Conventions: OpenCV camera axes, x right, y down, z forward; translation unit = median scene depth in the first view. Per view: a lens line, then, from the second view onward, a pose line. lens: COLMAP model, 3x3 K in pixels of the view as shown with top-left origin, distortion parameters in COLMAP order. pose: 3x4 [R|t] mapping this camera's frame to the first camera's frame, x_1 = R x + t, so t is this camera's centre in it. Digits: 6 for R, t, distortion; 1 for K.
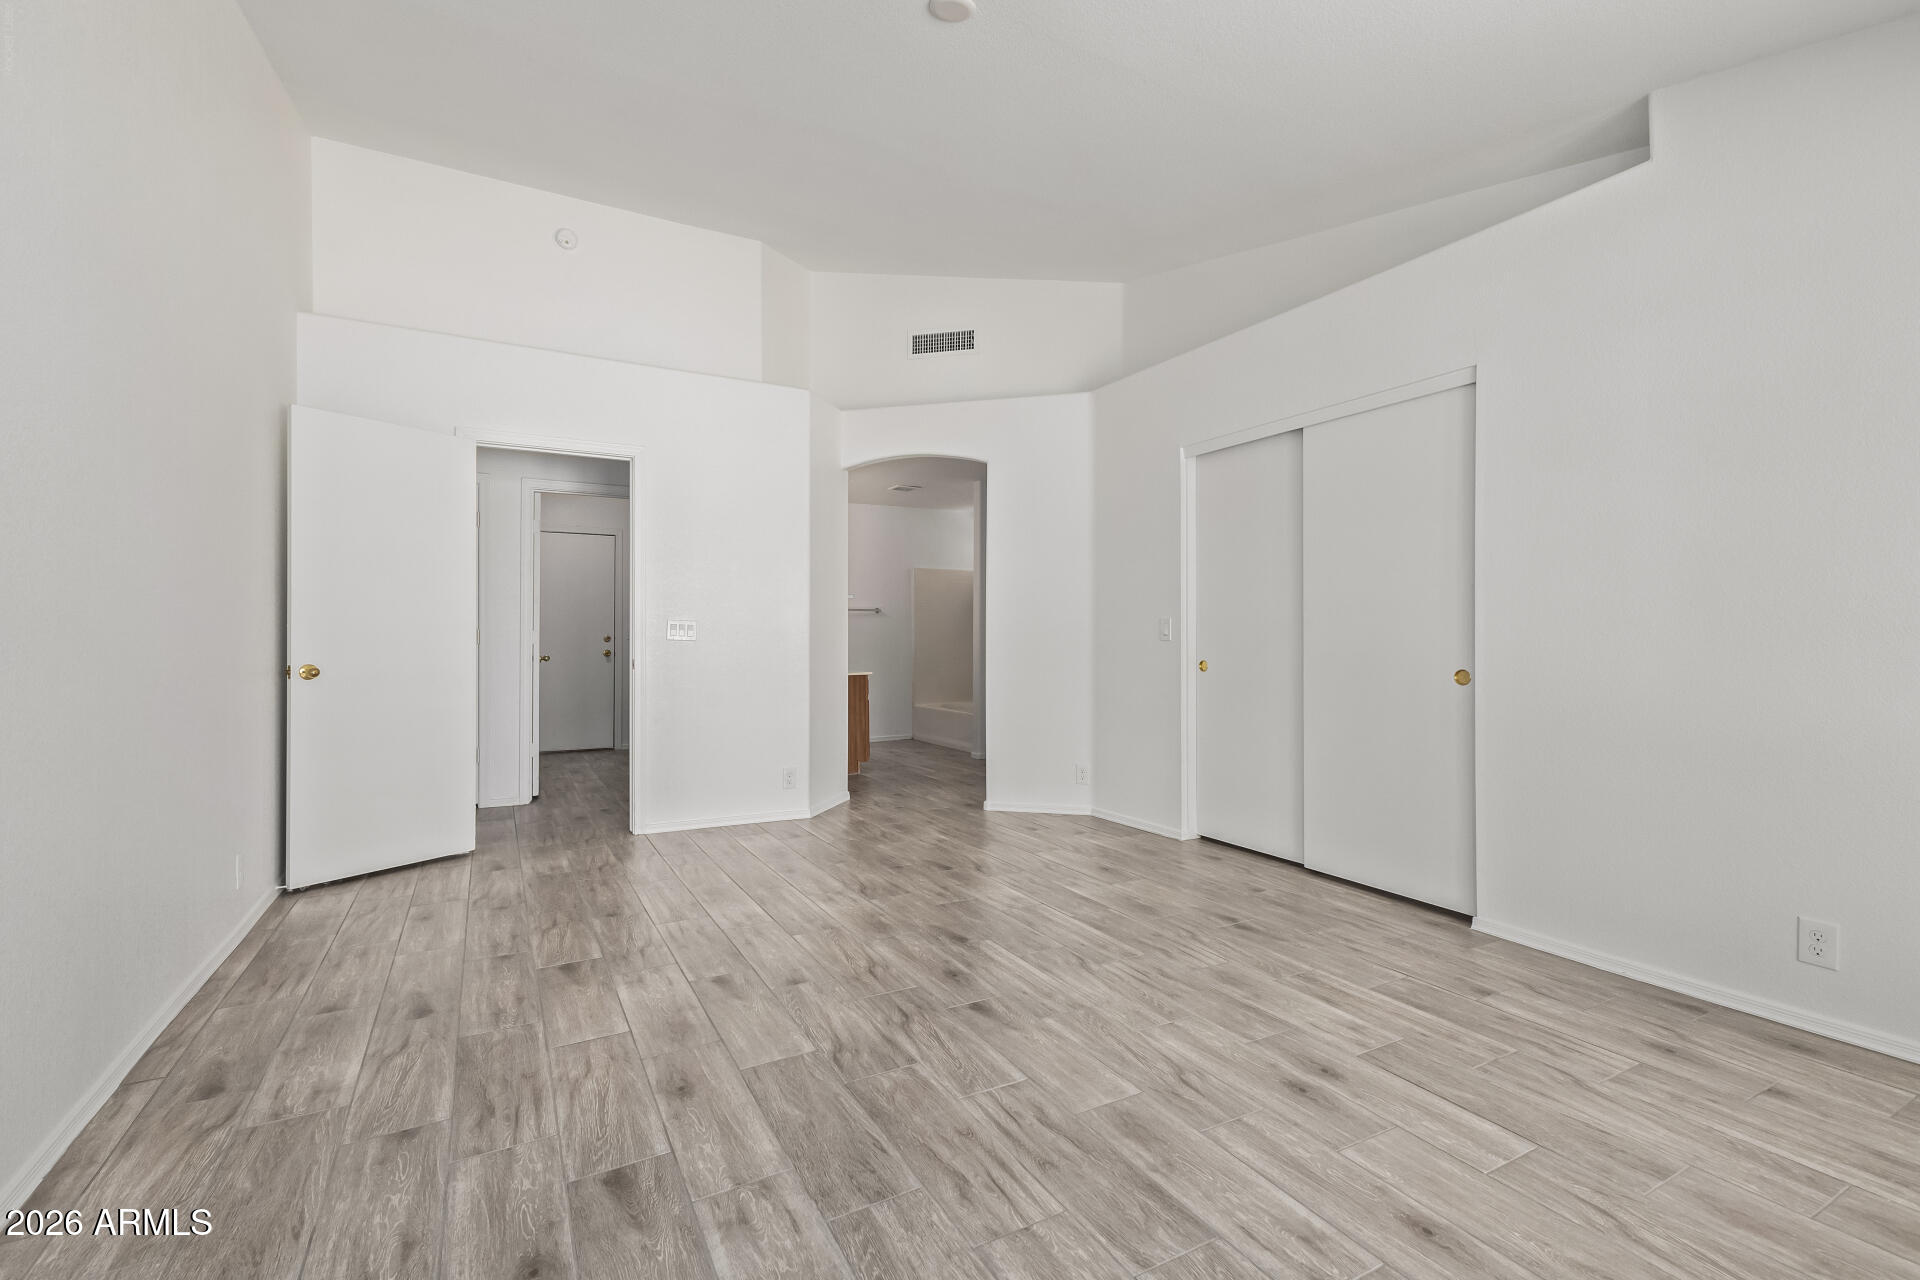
lens RADIAL K [[834.3, 0, 945.5], [0, 834.3, 636.6], [0, 0, 1]] dist [0.009793, 0.001206]
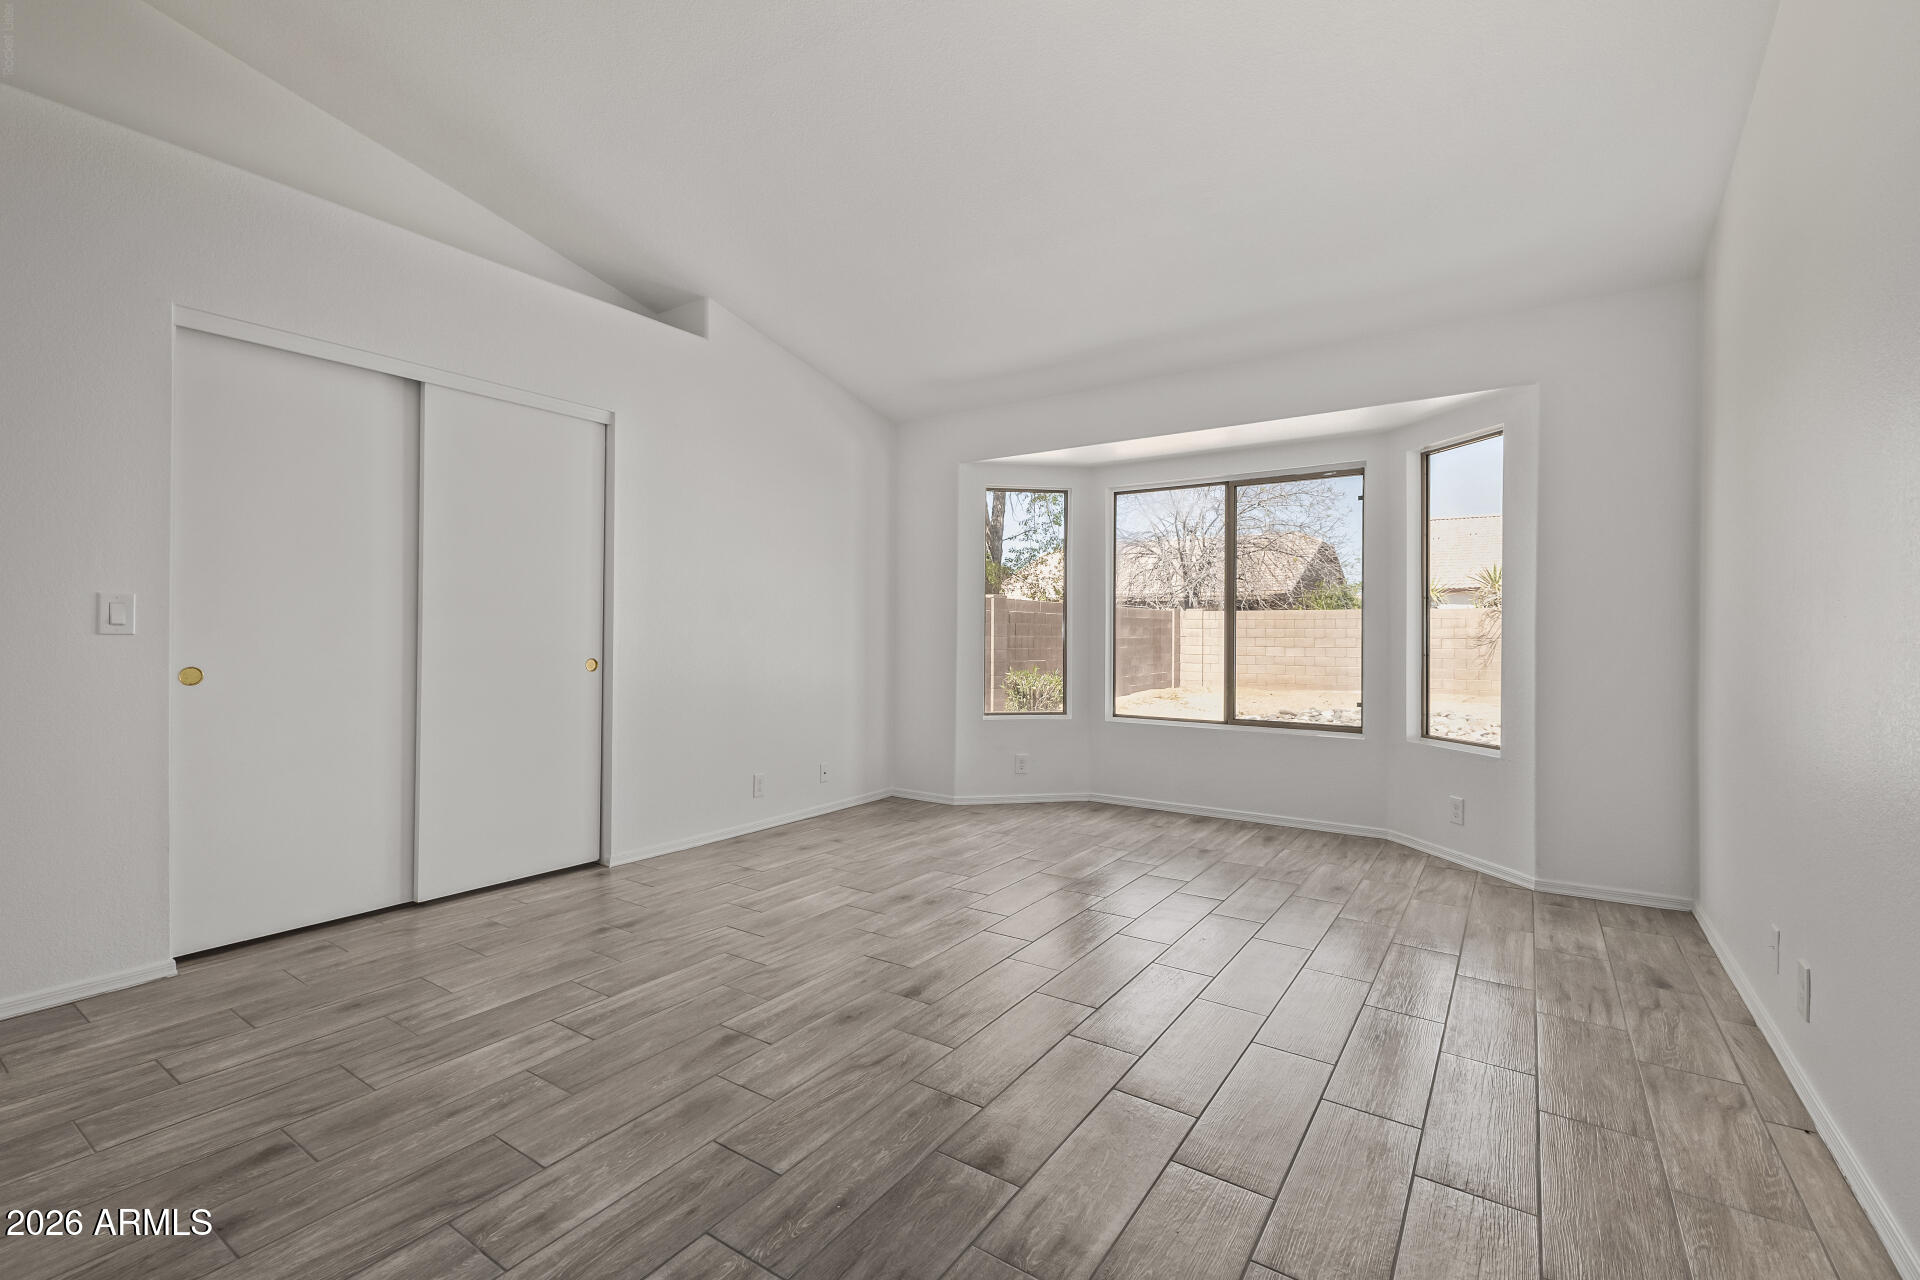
lens RADIAL K [[834.3, 0, 949.3], [0, 834.3, 633.1], [0, 0, 1]] dist [0.009793, 0.001206]
pose [[-0.451557, 0.000356, 0.892242, -0.817283], [-0.005662, 0.999979, -0.003264, 0.004311], [-0.892224, -0.006525, -0.451546, 1.299965]]
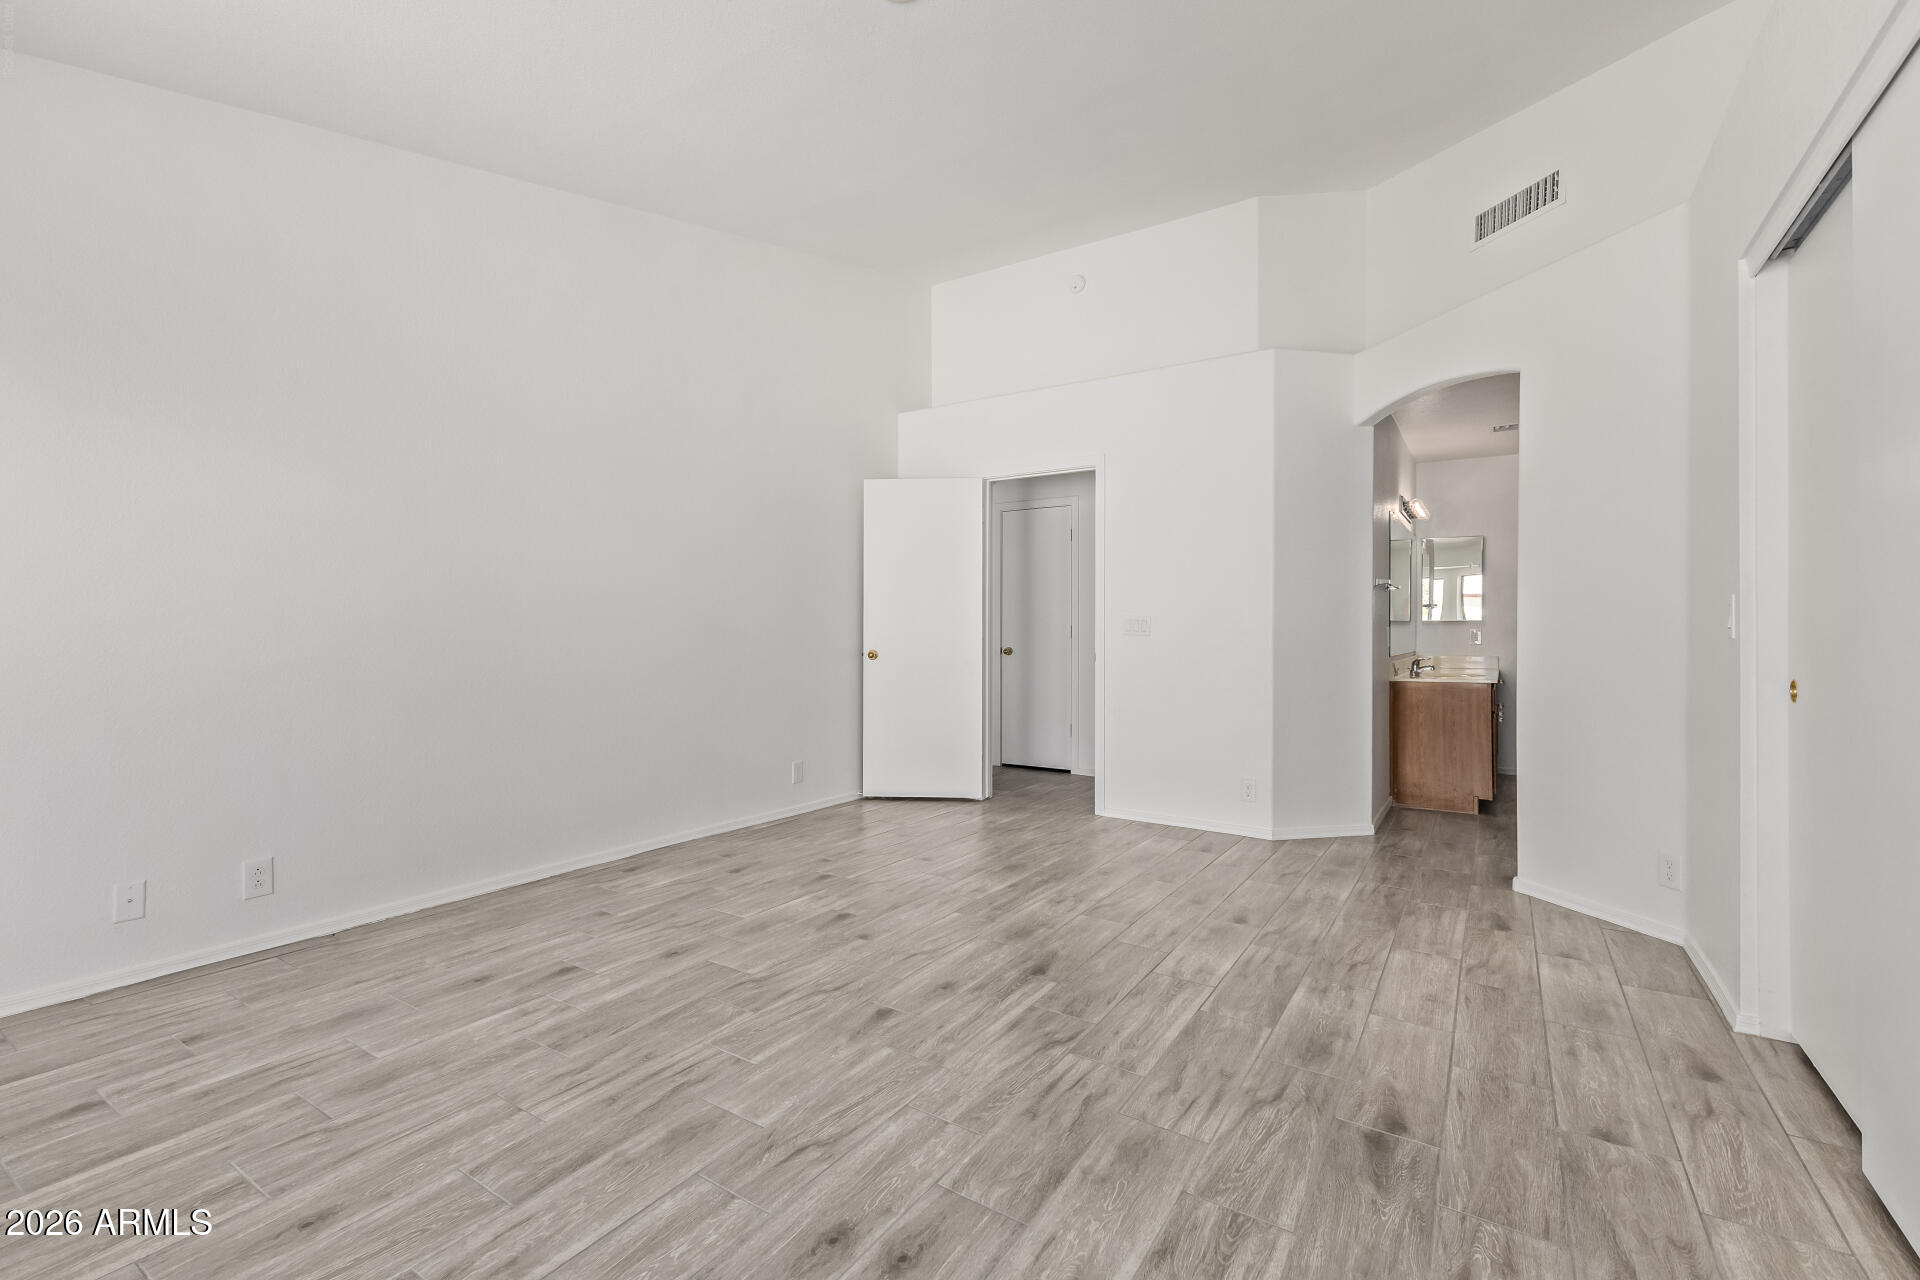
lens RADIAL K [[834.3, 0, 953.2], [0, 834.3, 638.0], [0, 0, 1]] dist [0.009793, 0.001206]
pose [[0.475589, 0.007043, -0.879639, 0.843013], [-0.002380, 0.999975, 0.006719, 0.001989], [0.879664, -0.001102, 0.475594, 0.555574]]
